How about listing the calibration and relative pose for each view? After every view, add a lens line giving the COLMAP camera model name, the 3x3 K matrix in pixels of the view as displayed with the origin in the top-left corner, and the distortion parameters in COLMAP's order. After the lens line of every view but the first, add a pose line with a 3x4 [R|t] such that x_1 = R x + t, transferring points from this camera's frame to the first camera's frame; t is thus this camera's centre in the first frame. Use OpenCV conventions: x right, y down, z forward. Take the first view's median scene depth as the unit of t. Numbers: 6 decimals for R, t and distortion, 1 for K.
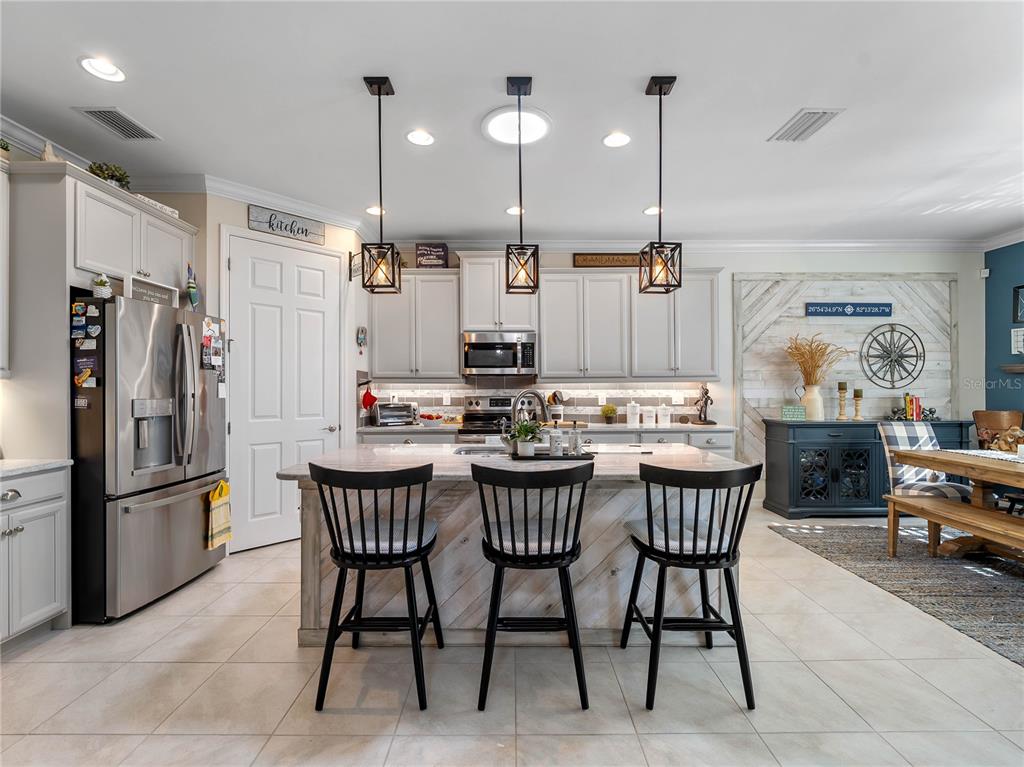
lens RADIAL K [[469.1, 0, 512.7], [0, 469.1, 389.0], [0, 0, 1]] dist [0.001123, -0.001496]
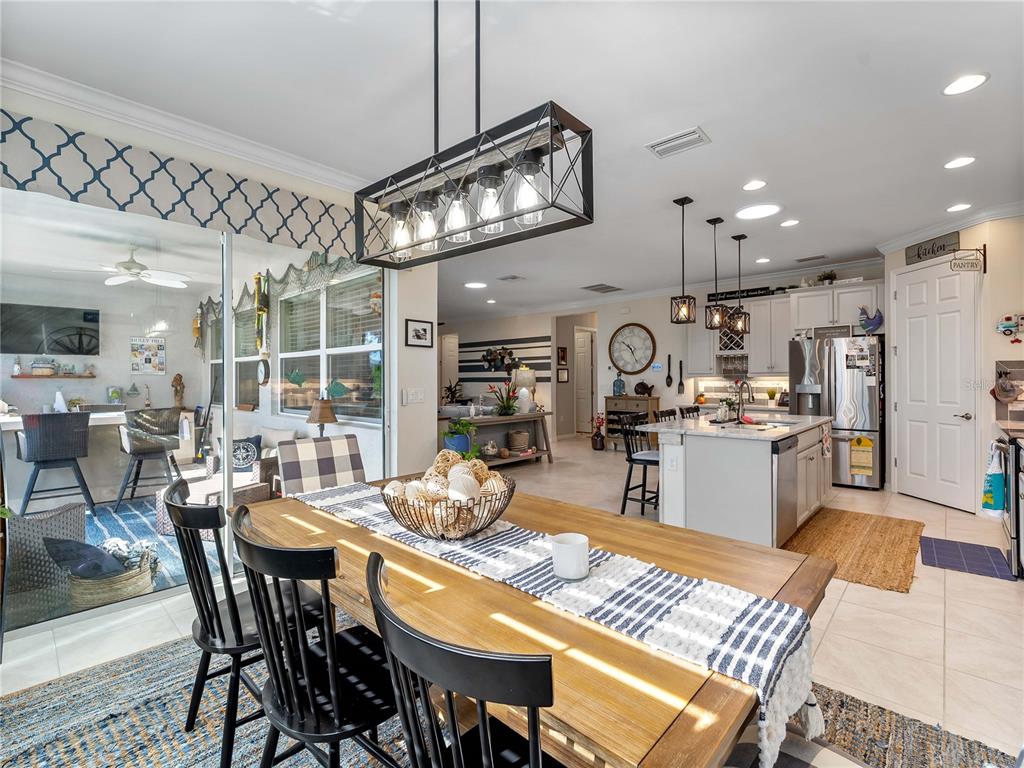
lens RADIAL K [[469.1, 0, 513.3], [0, 469.1, 381.7], [0, 0, 1]] dist [0.001123, -0.001496]
pose [[-0.685939, -0.001920, -0.727657, 0.995175], [-0.004001, 0.999991, 0.001133, 0.004875], [0.727649, 0.003688, -0.685940, 0.866130]]
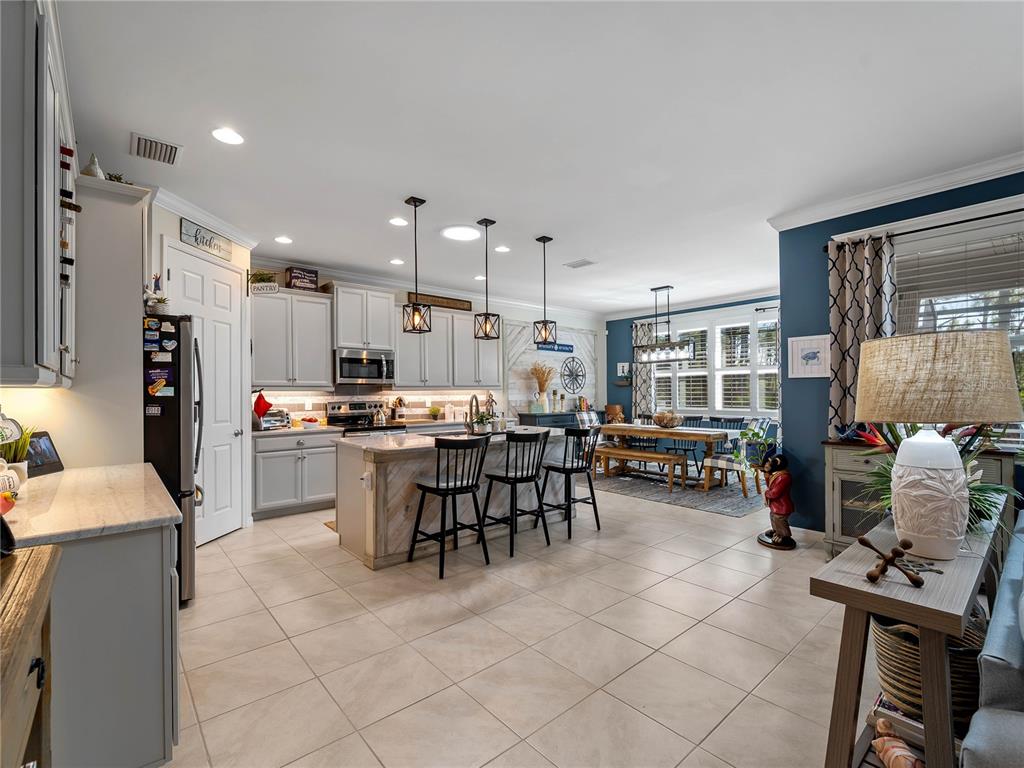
lens RADIAL K [[469.1, 0, 521.1], [0, 469.1, 393.3], [0, 0, 1]] dist [0.001123, -0.001496]
pose [[0.750710, -0.004016, 0.660620, -0.536546], [0.006175, 0.999980, -0.000937, -0.002004], [-0.660603, 0.004783, 0.750720, -0.205693]]
